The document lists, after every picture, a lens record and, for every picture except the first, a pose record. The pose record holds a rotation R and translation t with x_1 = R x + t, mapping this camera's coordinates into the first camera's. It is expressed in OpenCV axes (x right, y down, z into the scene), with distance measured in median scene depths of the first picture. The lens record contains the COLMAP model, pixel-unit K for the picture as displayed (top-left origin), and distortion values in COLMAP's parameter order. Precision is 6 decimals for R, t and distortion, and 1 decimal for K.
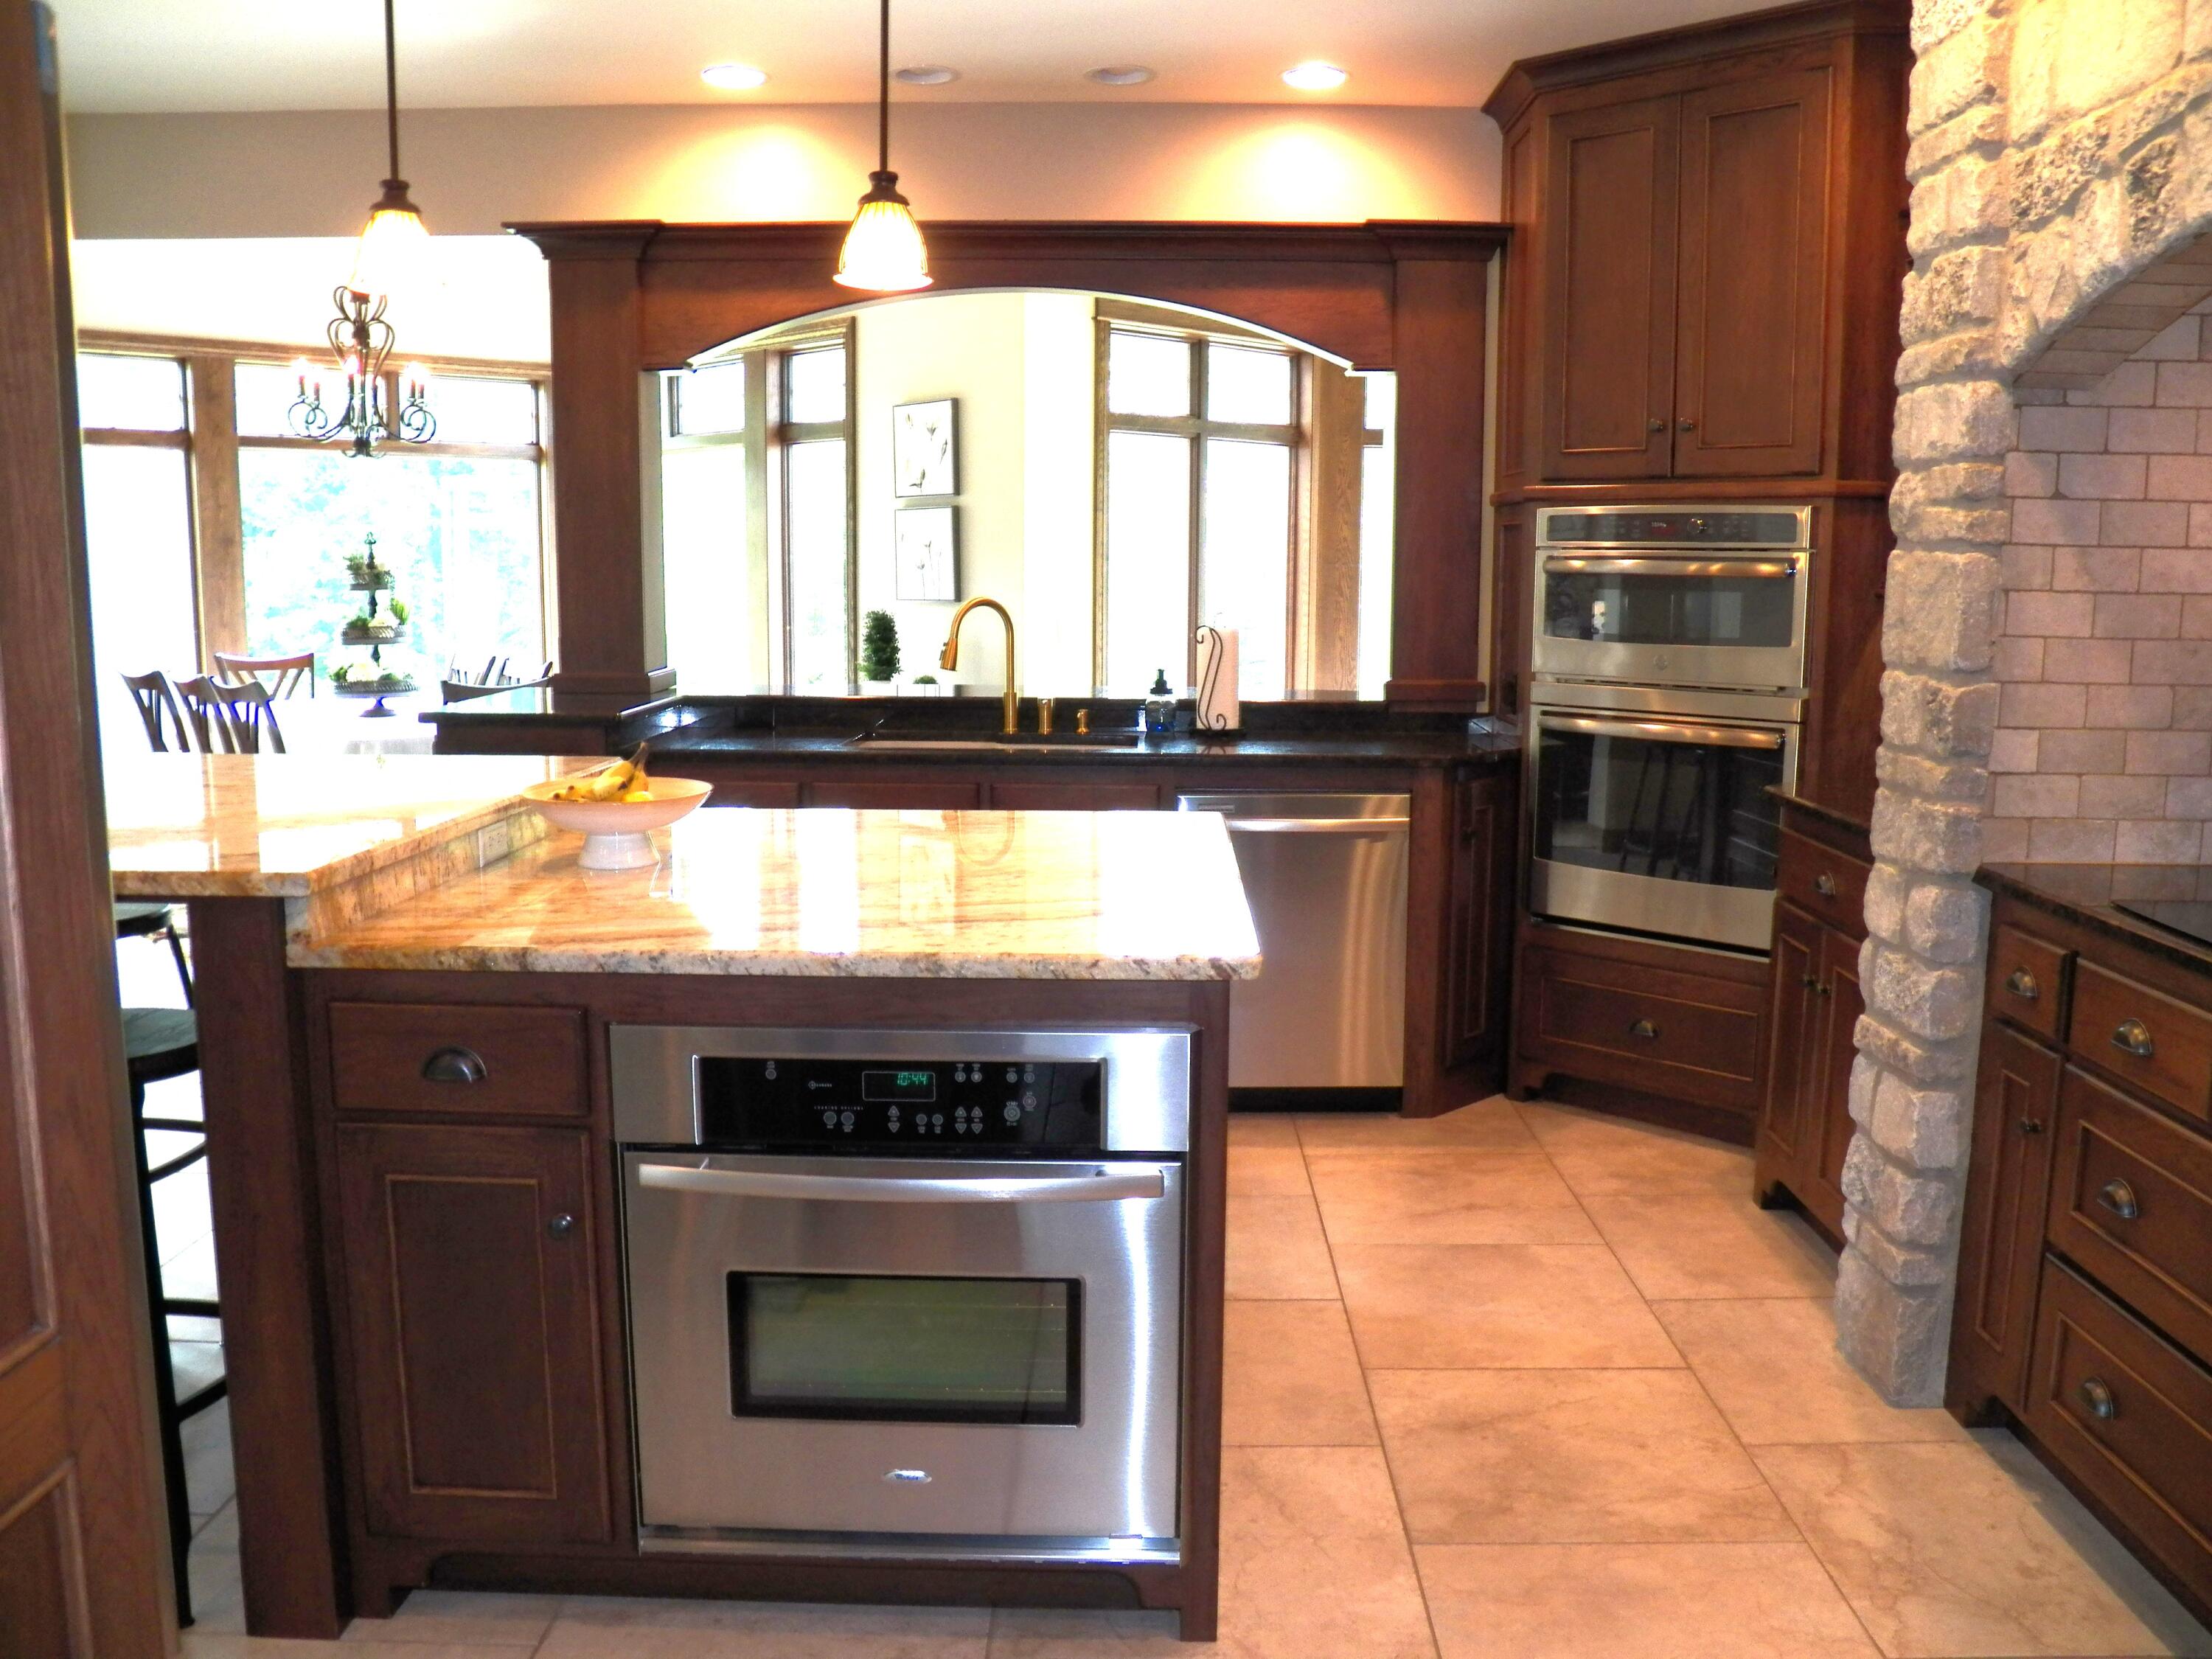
lens RADIAL K [[1807.0, 0, 1111.0], [0, 1807.0, 833.3], [0, 0, 1]] dist [-0.136227, 0.098391]
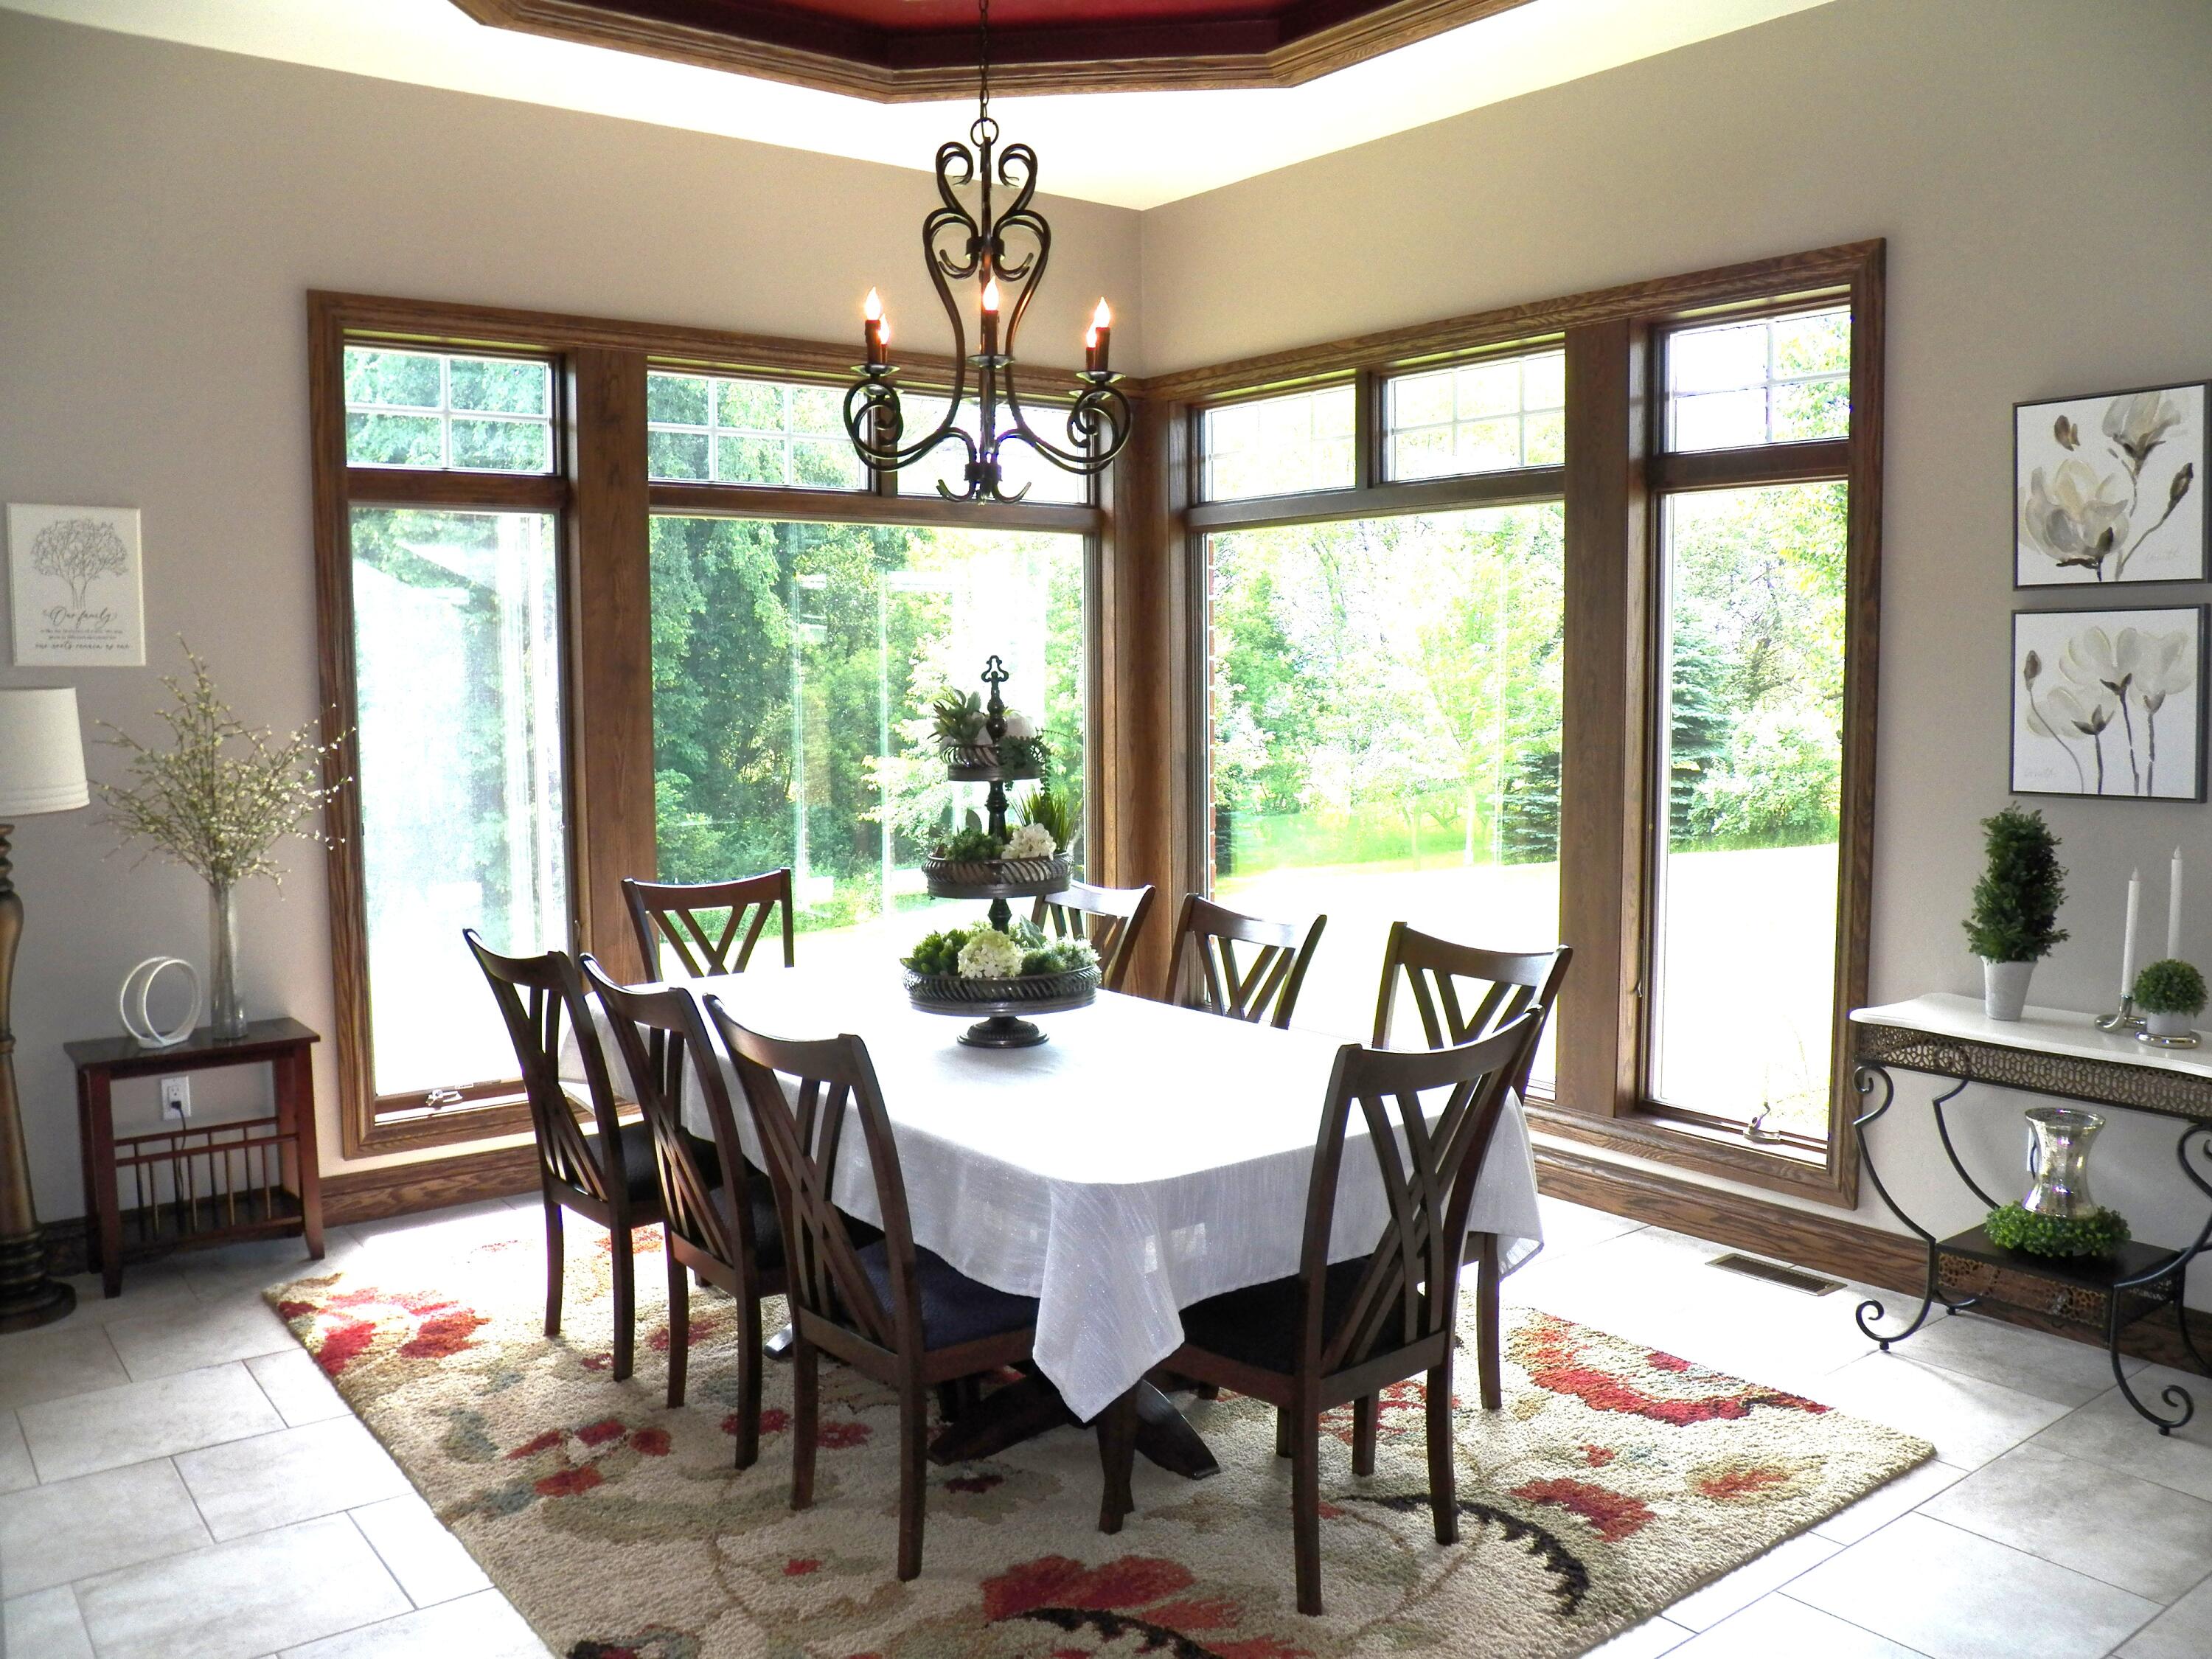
lens RADIAL K [[1807.0, 0, 1165.6], [0, 1807.0, 821.1], [0, 0, 1]] dist [-0.136227, 0.098391]
pose [[0.996440, -0.005679, -0.084109, -0.328911], [0.000380, 0.998021, -0.062885, -0.094561], [0.084300, 0.062629, 0.994470, 0.514898]]
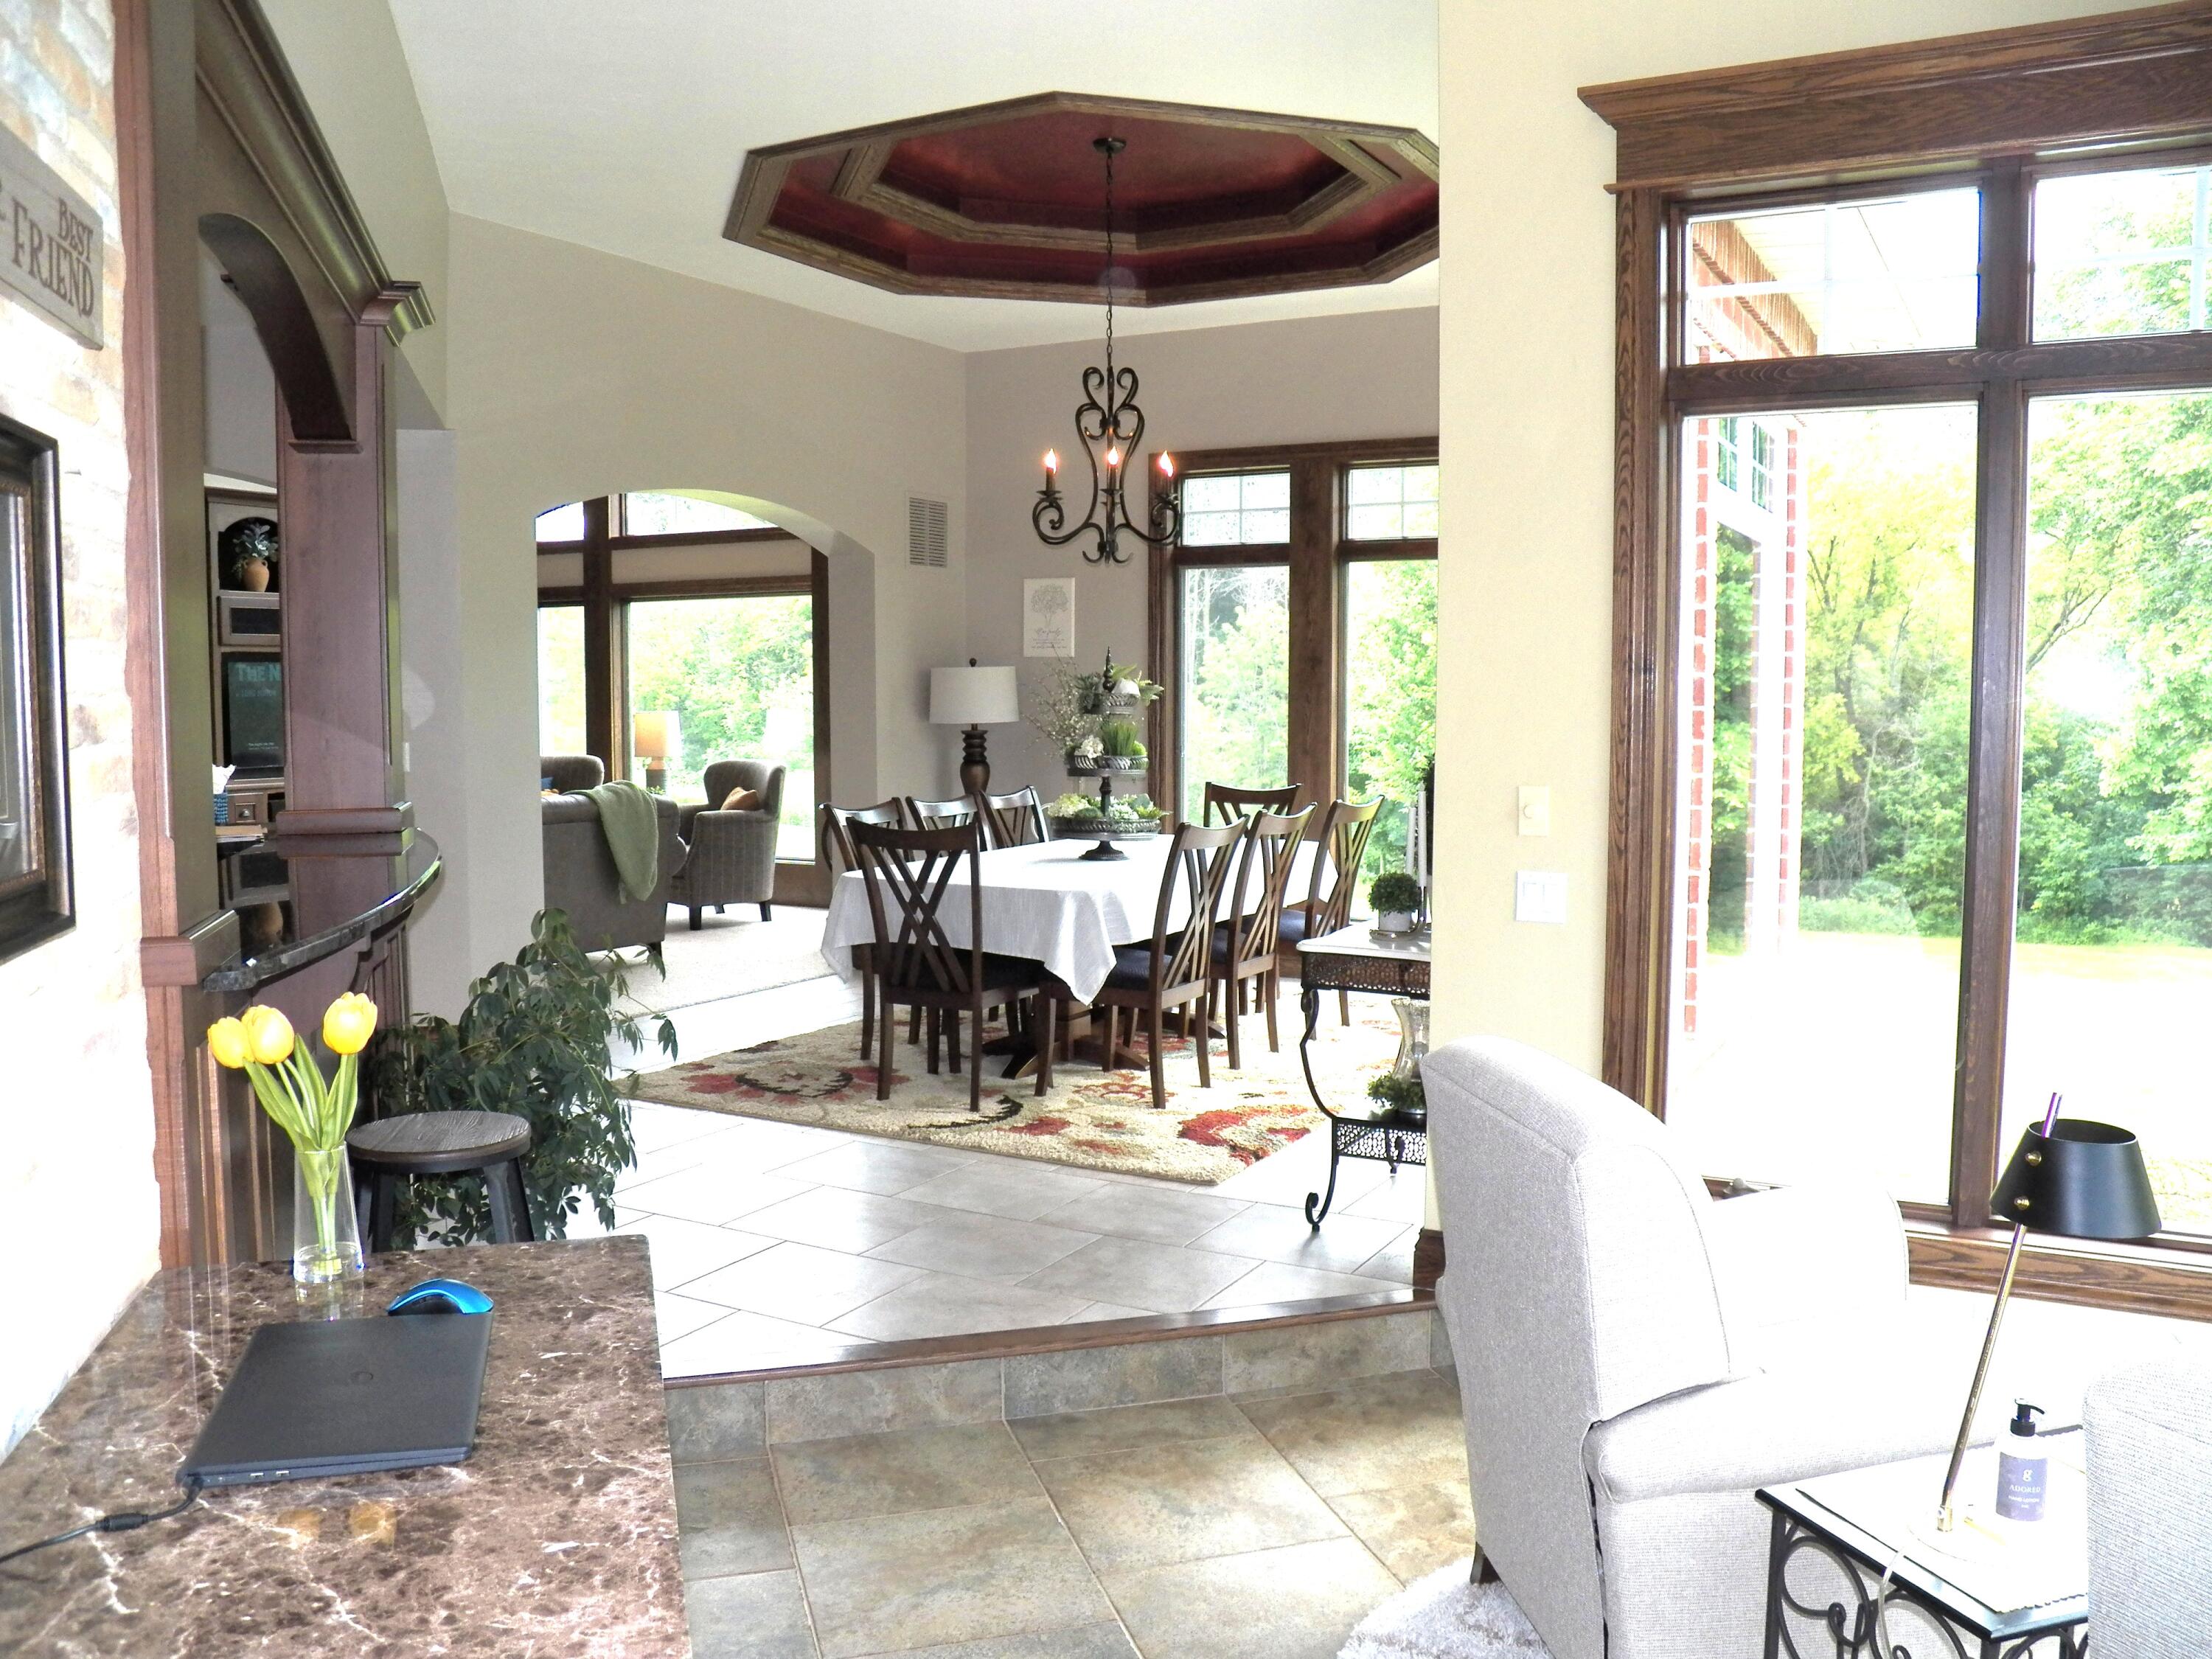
lens RADIAL K [[1807.0, 0, 1113.8], [0, 1807.0, 825.2], [0, 0, 1]] dist [-0.136227, 0.098391]
pose [[0.310519, 0.063370, -0.948453, 0.416063], [-0.142354, 0.989623, 0.019515, -0.100293], [0.939848, 0.128956, 0.316317, 0.721187]]
